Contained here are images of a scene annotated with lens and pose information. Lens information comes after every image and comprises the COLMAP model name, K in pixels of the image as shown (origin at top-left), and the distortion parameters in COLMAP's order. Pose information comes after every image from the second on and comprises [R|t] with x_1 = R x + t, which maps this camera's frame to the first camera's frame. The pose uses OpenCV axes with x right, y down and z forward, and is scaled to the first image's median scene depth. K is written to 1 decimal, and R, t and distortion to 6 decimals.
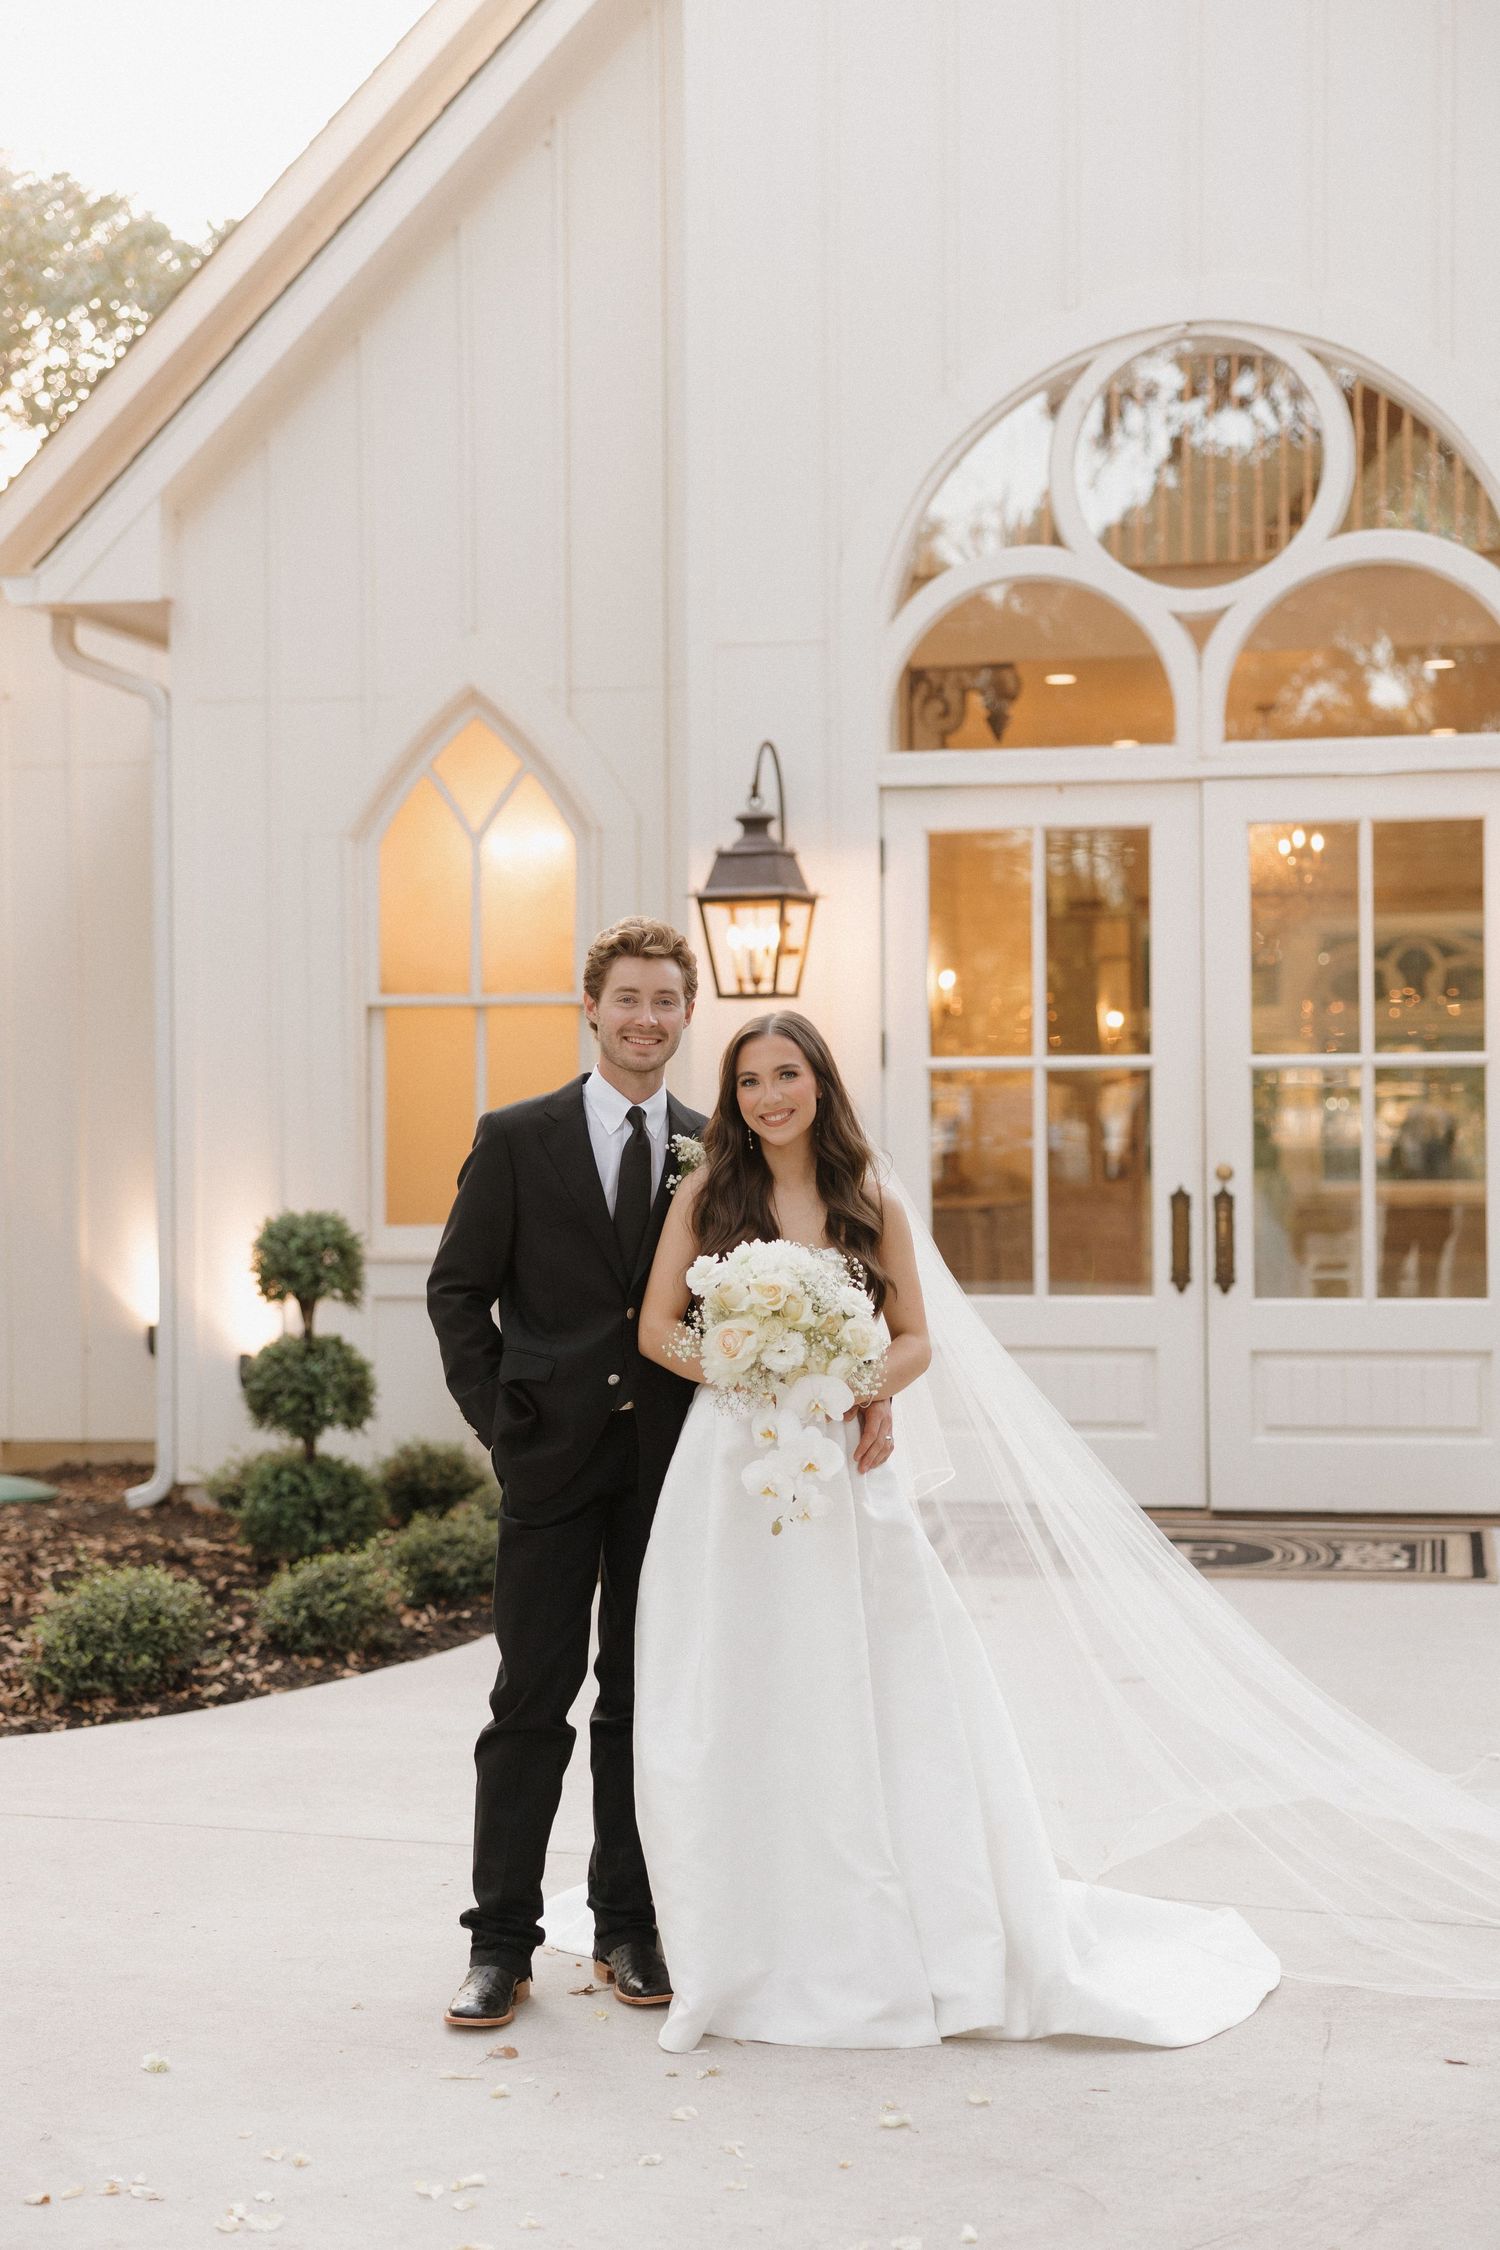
lens RADIAL K [[3407.8, 0, 750.0], [0, 3407.8, 1125.0], [0, 0, 1]] dist [0.110824, 0.056844]
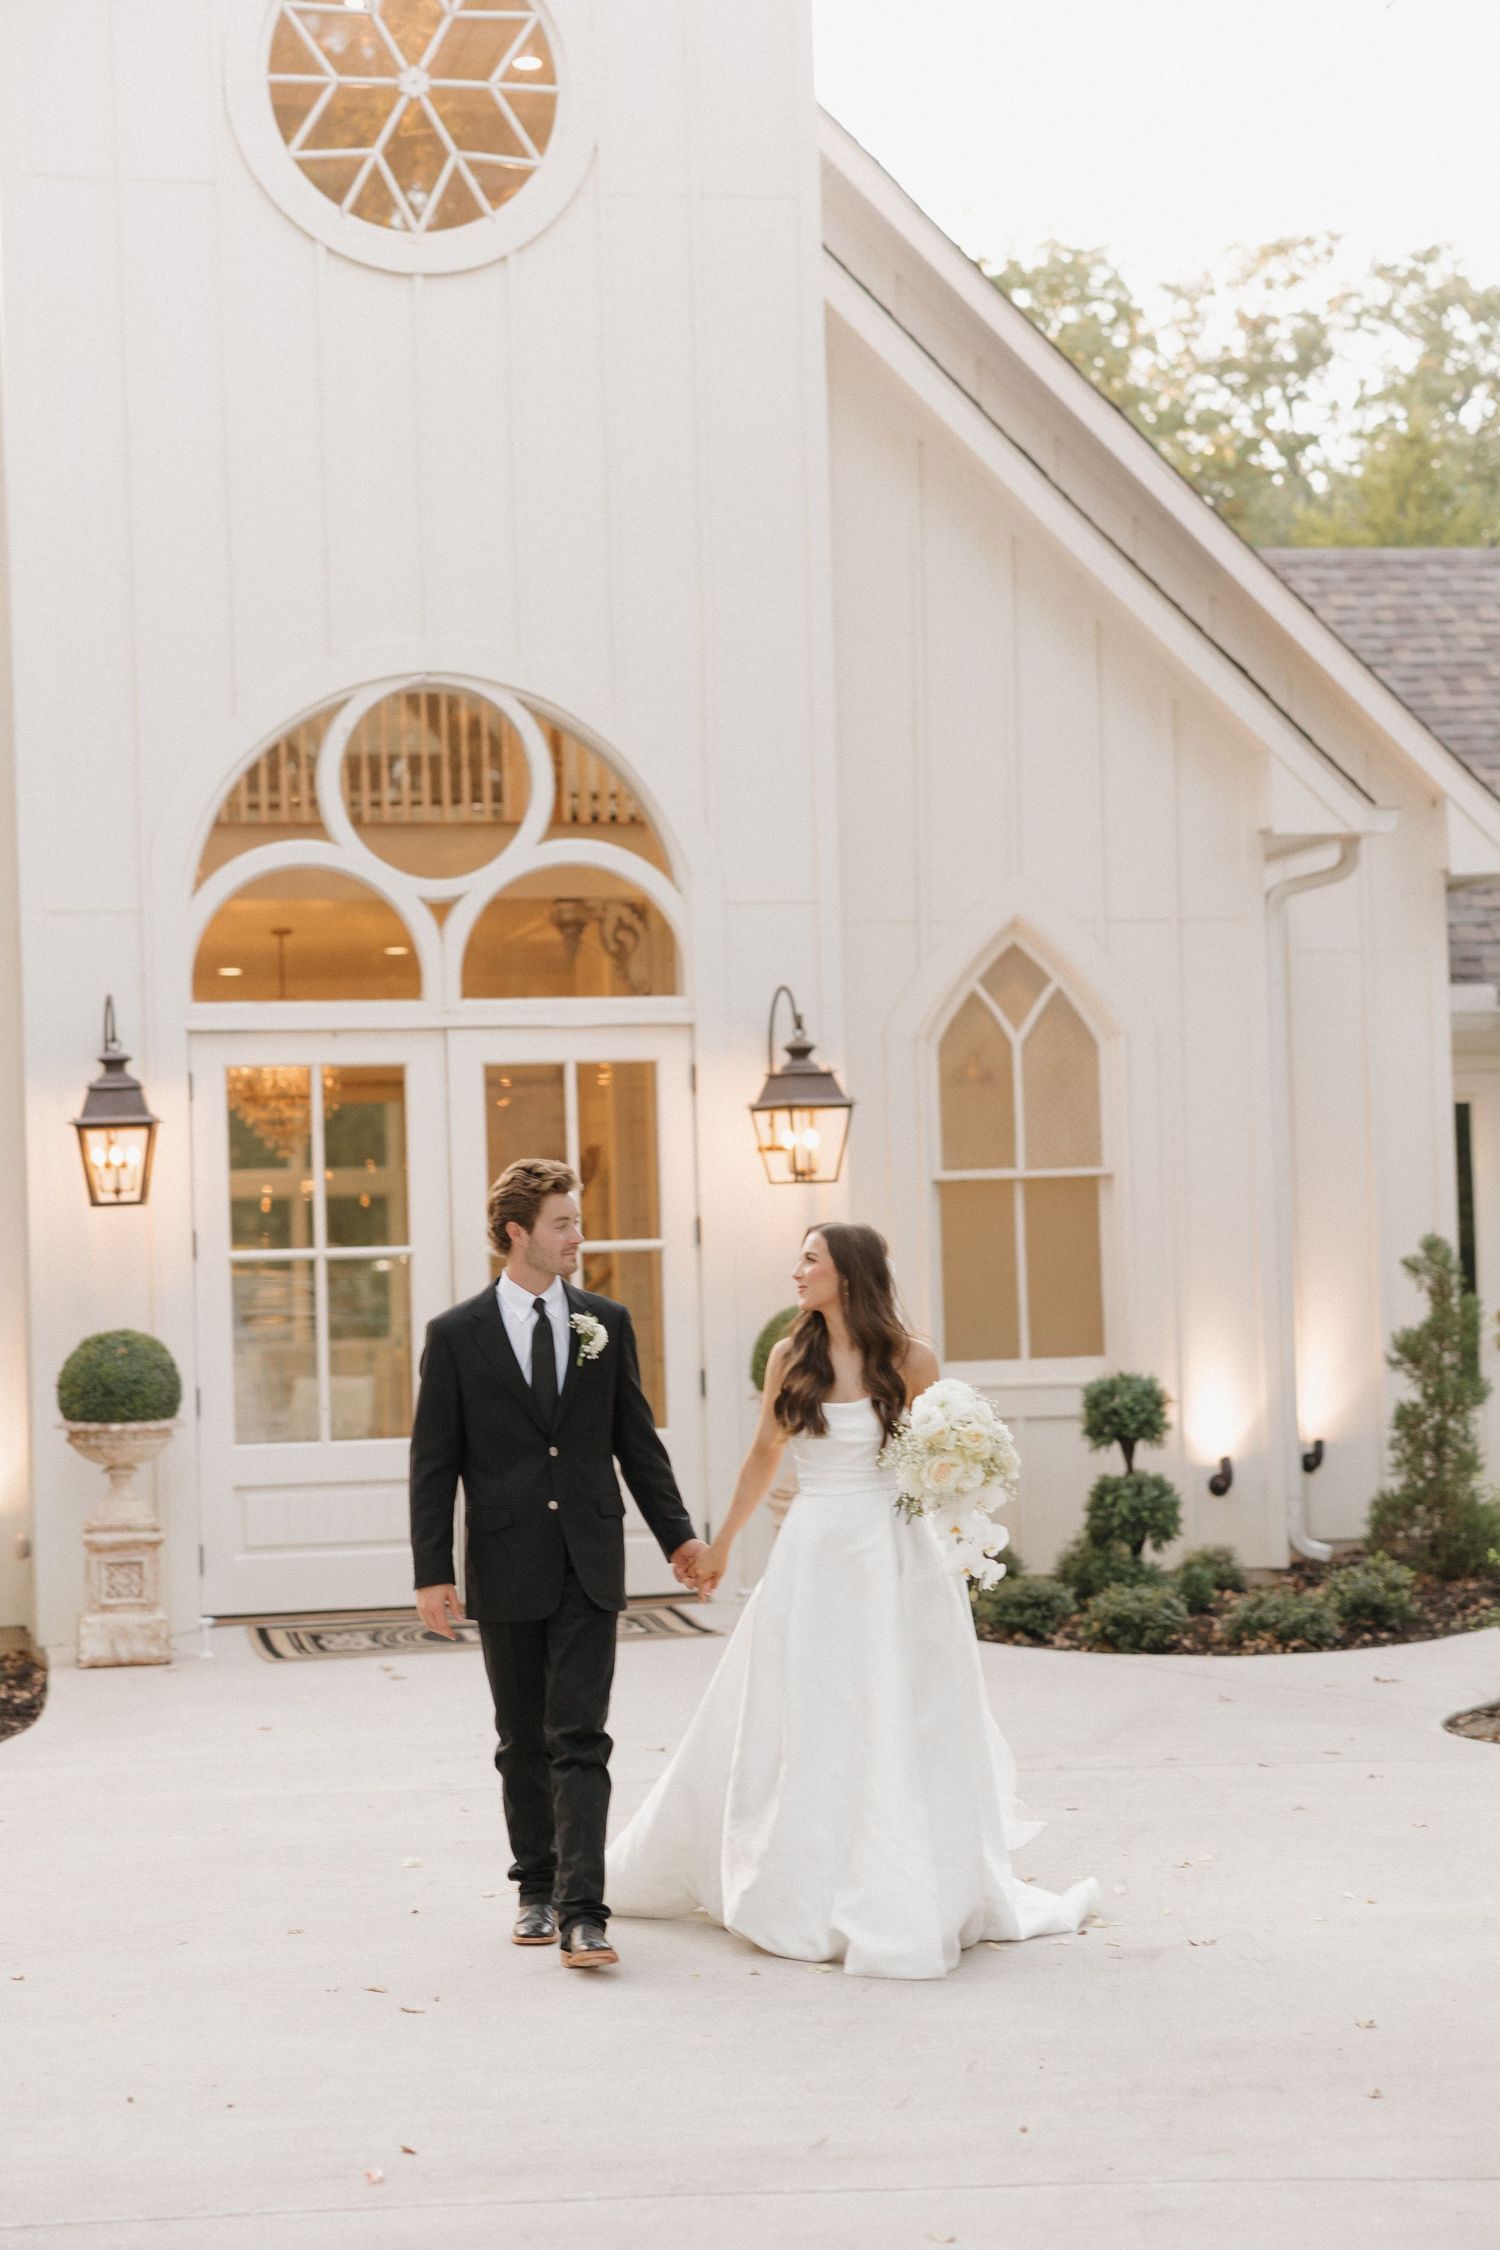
lens RADIAL K [[4128.9, 0, 750.0], [0, 4128.9, 1125.0], [0, 0, 1]] dist [0.219475, -0.204675]
pose [[0.907814, -0.005256, 0.419340, -0.415413], [0.022560, 0.999086, -0.036317, -0.006835], [-0.418766, 0.042429, 0.907103, -0.448149]]
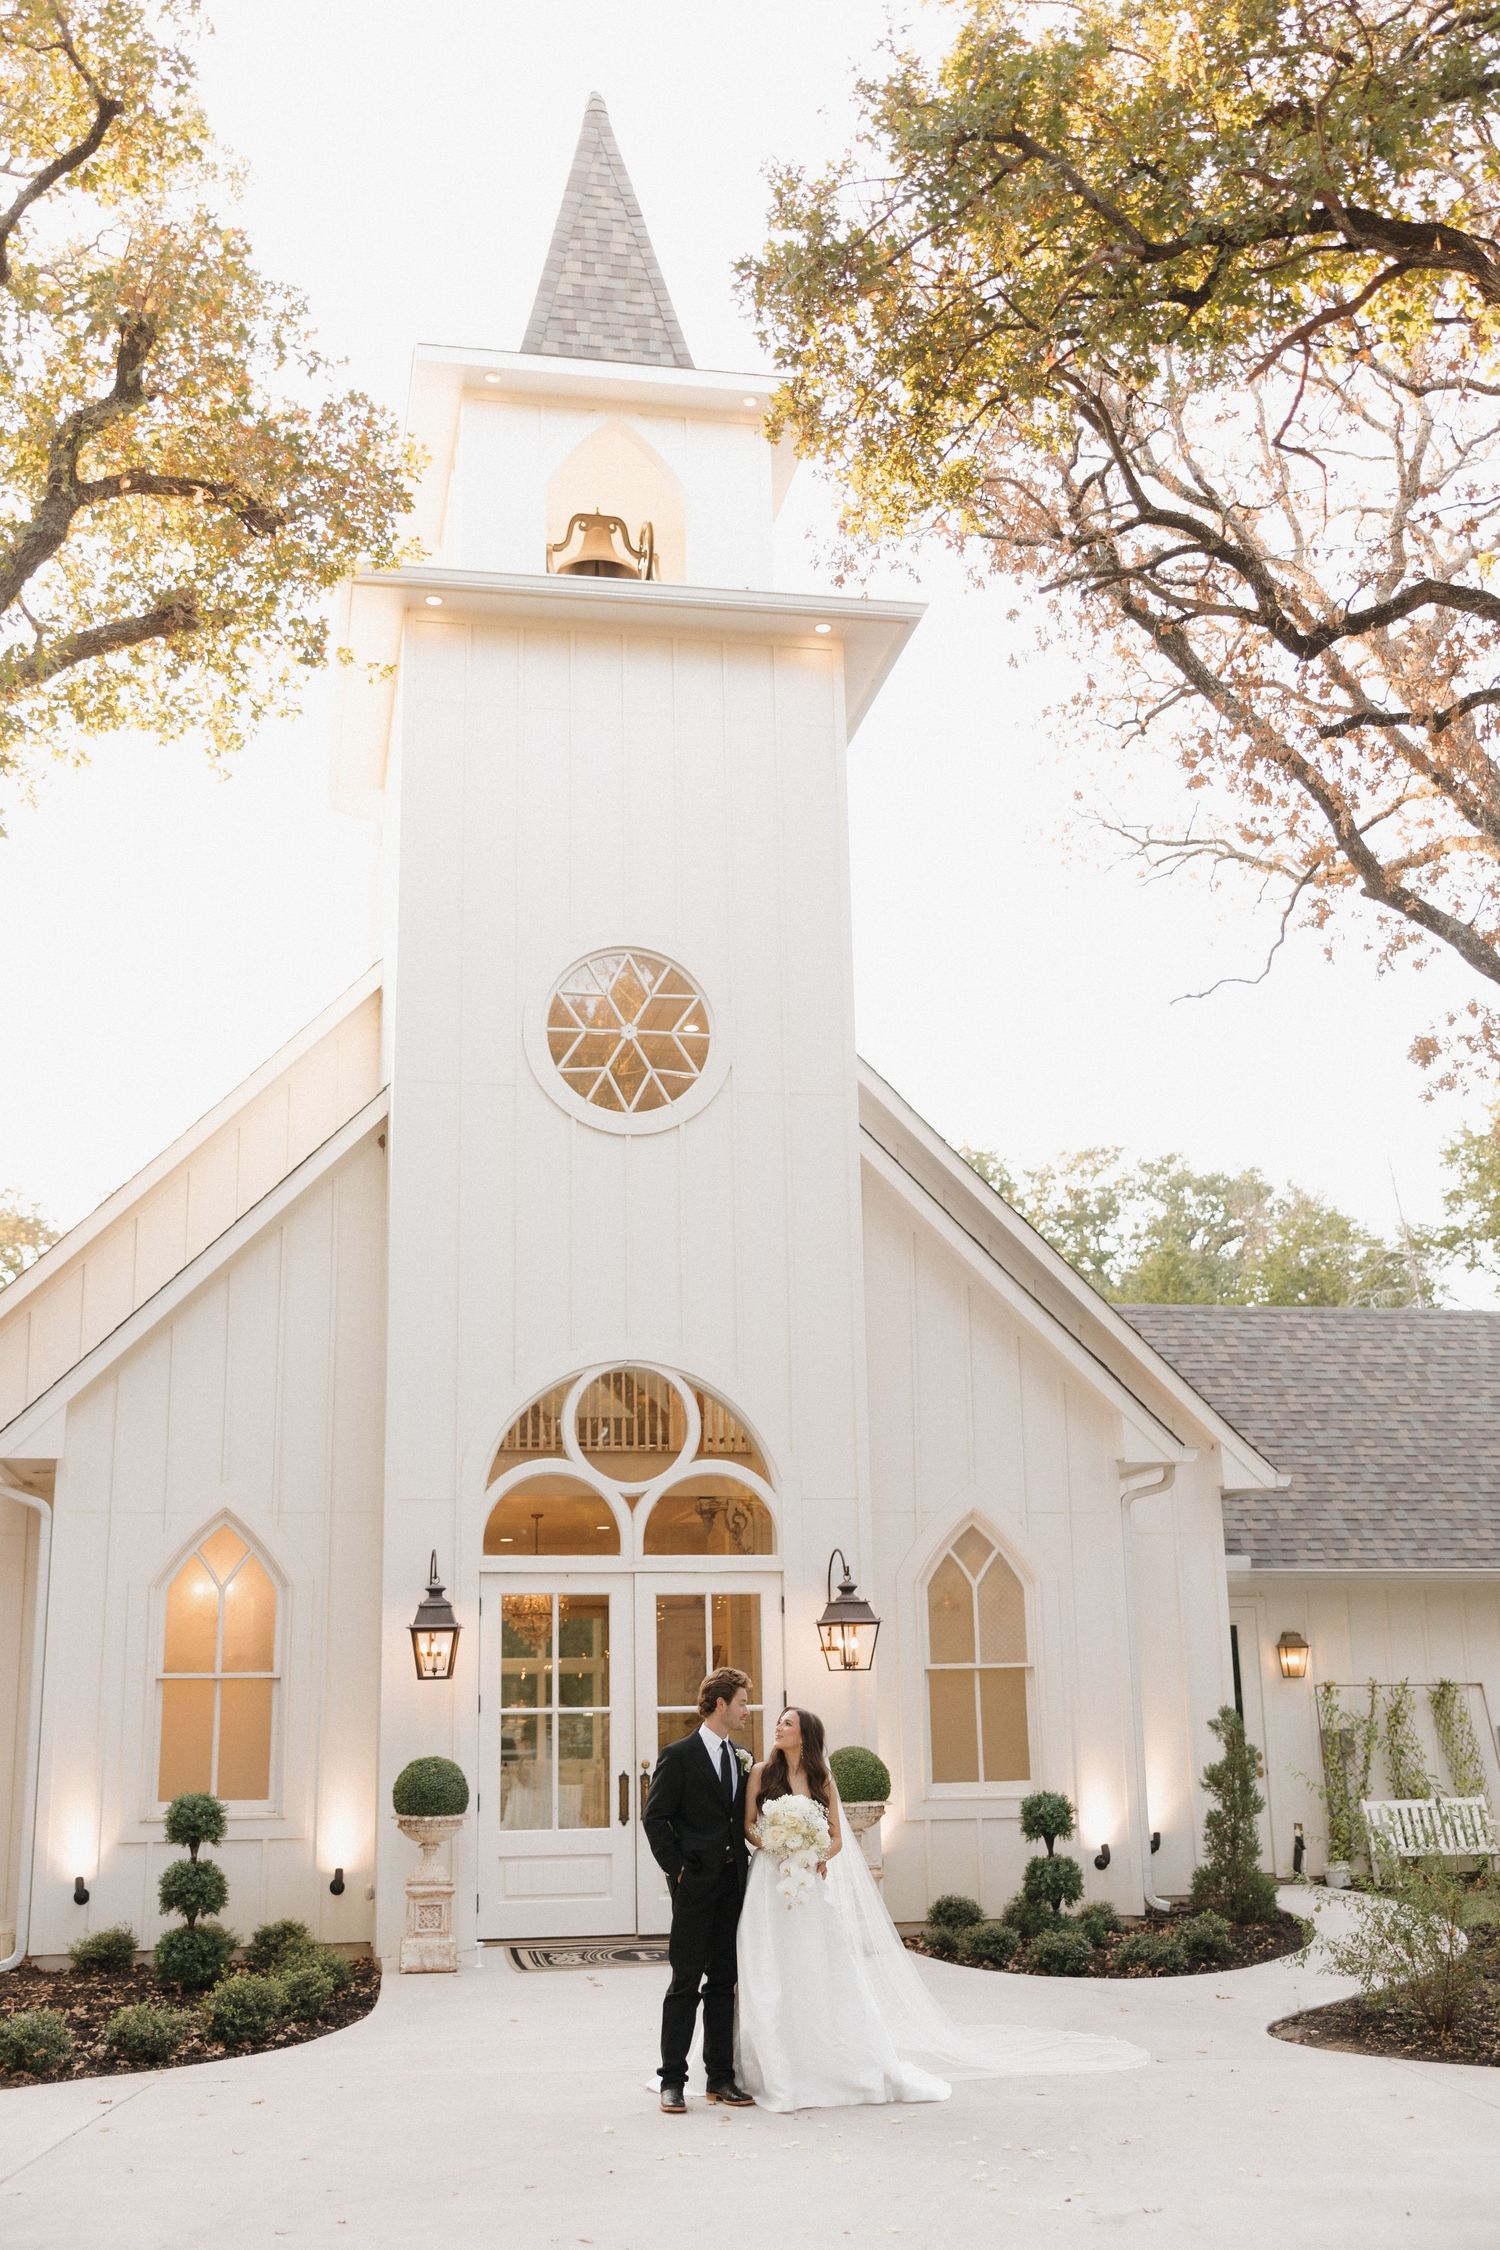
lens RADIAL K [[2251.4, 0, 740.1], [0, 2251.4, 1166.3], [0, 0, 1]] dist [-0.033440, 0.123790]
pose [[0.917079, 0.086579, 0.389192, -0.374859], [0.010371, 0.970628, -0.240363, -0.010174], [-0.398571, 0.224468, 0.889244, -0.323626]]
